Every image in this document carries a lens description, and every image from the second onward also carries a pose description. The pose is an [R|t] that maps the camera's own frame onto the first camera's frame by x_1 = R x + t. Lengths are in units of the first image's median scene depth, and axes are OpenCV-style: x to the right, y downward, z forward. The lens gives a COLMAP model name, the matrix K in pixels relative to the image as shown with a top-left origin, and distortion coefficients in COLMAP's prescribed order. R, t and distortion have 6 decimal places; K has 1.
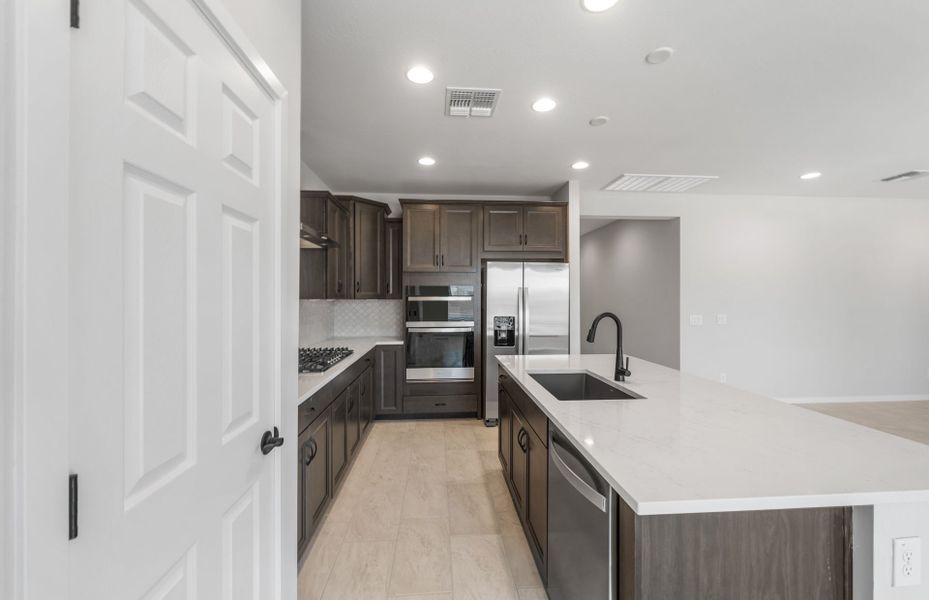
lens RADIAL K [[374.2, 0, 467.9], [0, 374.2, 298.4], [0, 0, 1]] dist [0.001249, -0.000465]
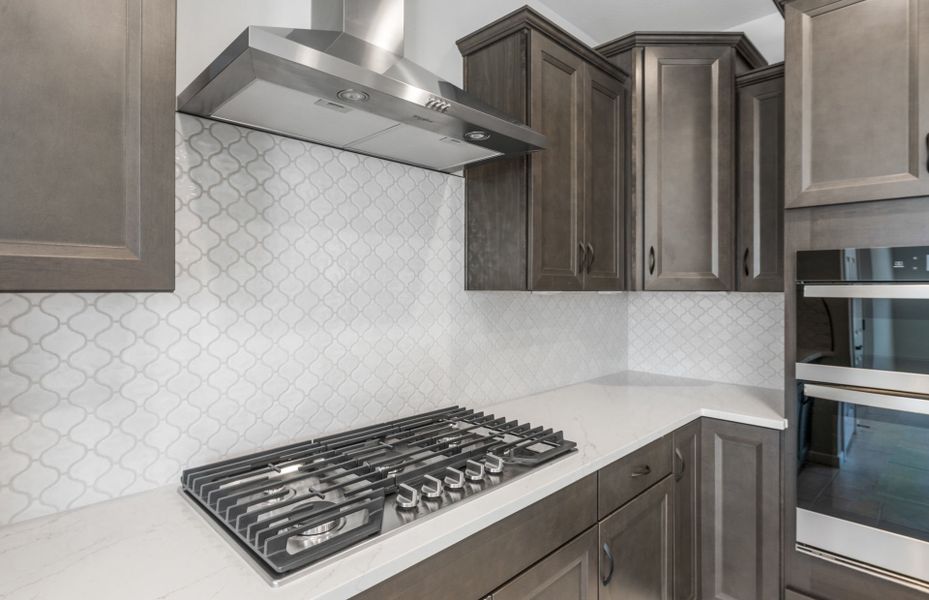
lens RADIAL K [[477.9, 0, 459.5], [0, 477.9, 286.3], [0, 0, 1]] dist [-0.005254, -0.000432]
pose [[0.638136, -0.001928, -0.769921, -0.033761], [-0.000066, 0.999997, -0.002559, -0.001668], [0.769923, 0.001684, 0.638134, 0.509773]]
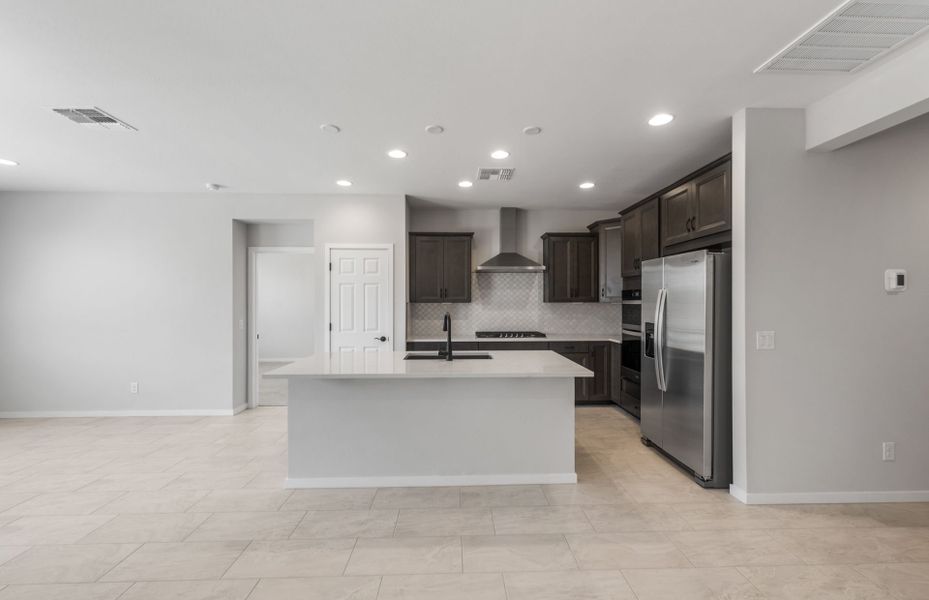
lens RADIAL K [[374.2, 0, 466.8], [0, 374.2, 300.6], [0, 0, 1]] dist [0.001249, -0.000465]
pose [[-0.049497, -0.002354, -0.998771, 0.945411], [0.004901, 0.999985, -0.002600, -0.002989], [0.998762, -0.005024, -0.049485, 0.594177]]
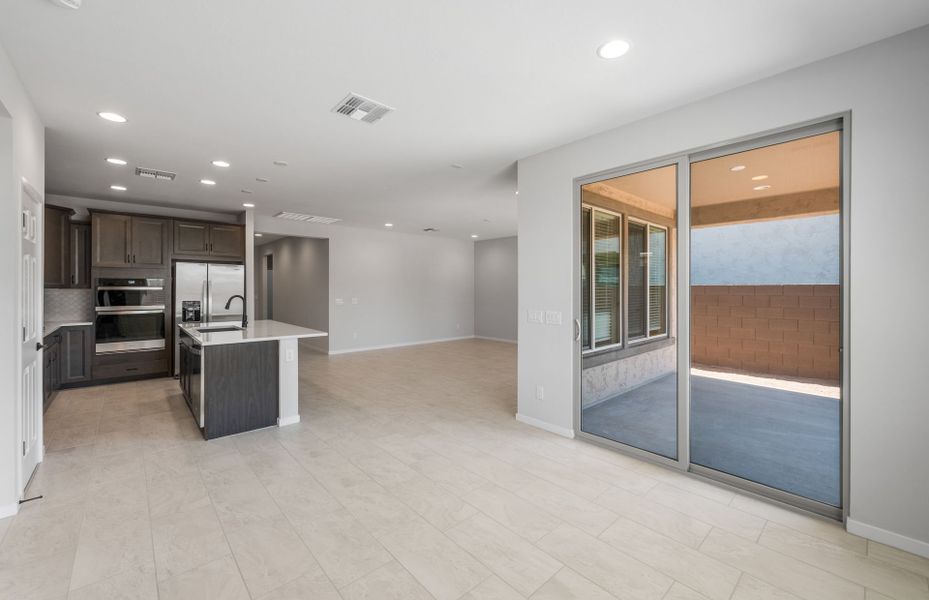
lens RADIAL K [[374.2, 0, 462.4], [0, 374.2, 290.6], [0, 0, 1]] dist [0.001249, -0.000465]
pose [[0.795240, 0.000291, 0.606295, 0.051657], [-0.003062, 0.999989, 0.003536, 0.000104], [-0.606287, -0.004669, 0.795232, -0.738387]]
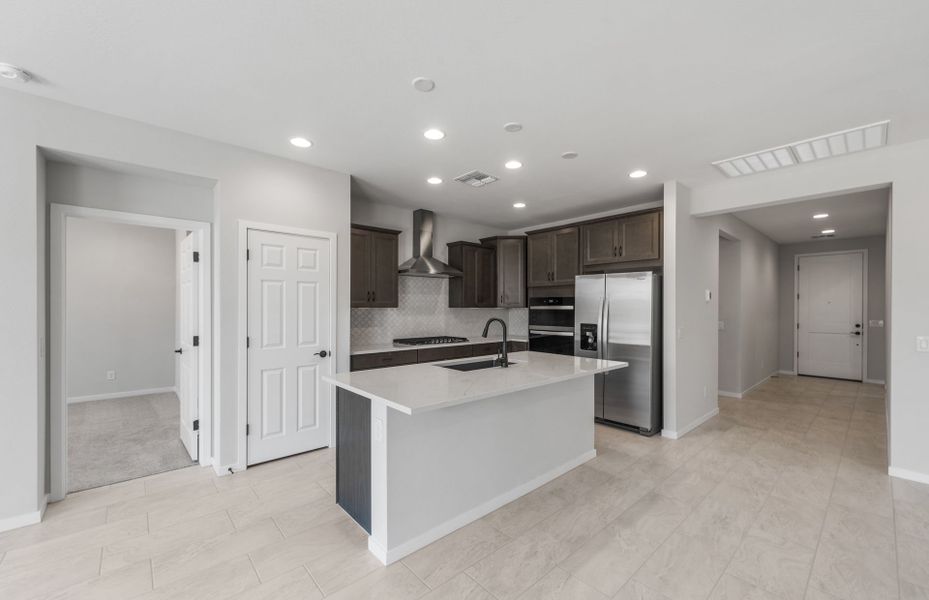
lens RADIAL K [[374.2, 0, 465.8], [0, 374.2, 306.6], [0, 0, 1]] dist [0.001249, -0.000465]
pose [[0.607735, 0.000028, -0.794140, 0.734905], [0.000111, 1.000000, 0.000121, -0.002552], [0.794140, -0.000162, 0.607735, 0.027199]]
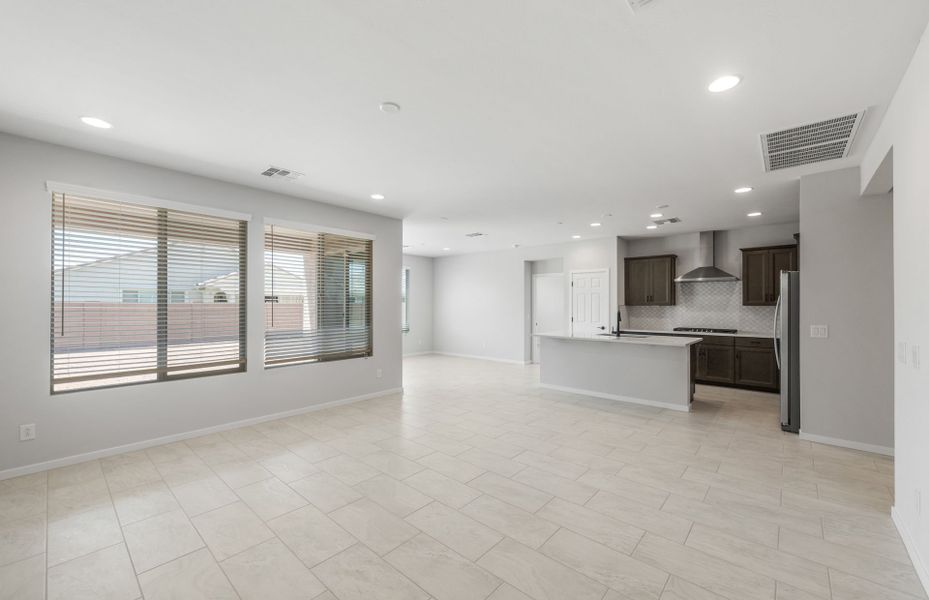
lens RADIAL K [[374.2, 0, 461.8], [0, 374.2, 301.4], [0, 0, 1]] dist [0.001249, -0.000465]
pose [[-0.725827, -0.008446, -0.687825, 1.557444], [0.000174, 0.999922, -0.012462, 0.002441], [0.687877, -0.009165, -0.725769, 1.119418]]
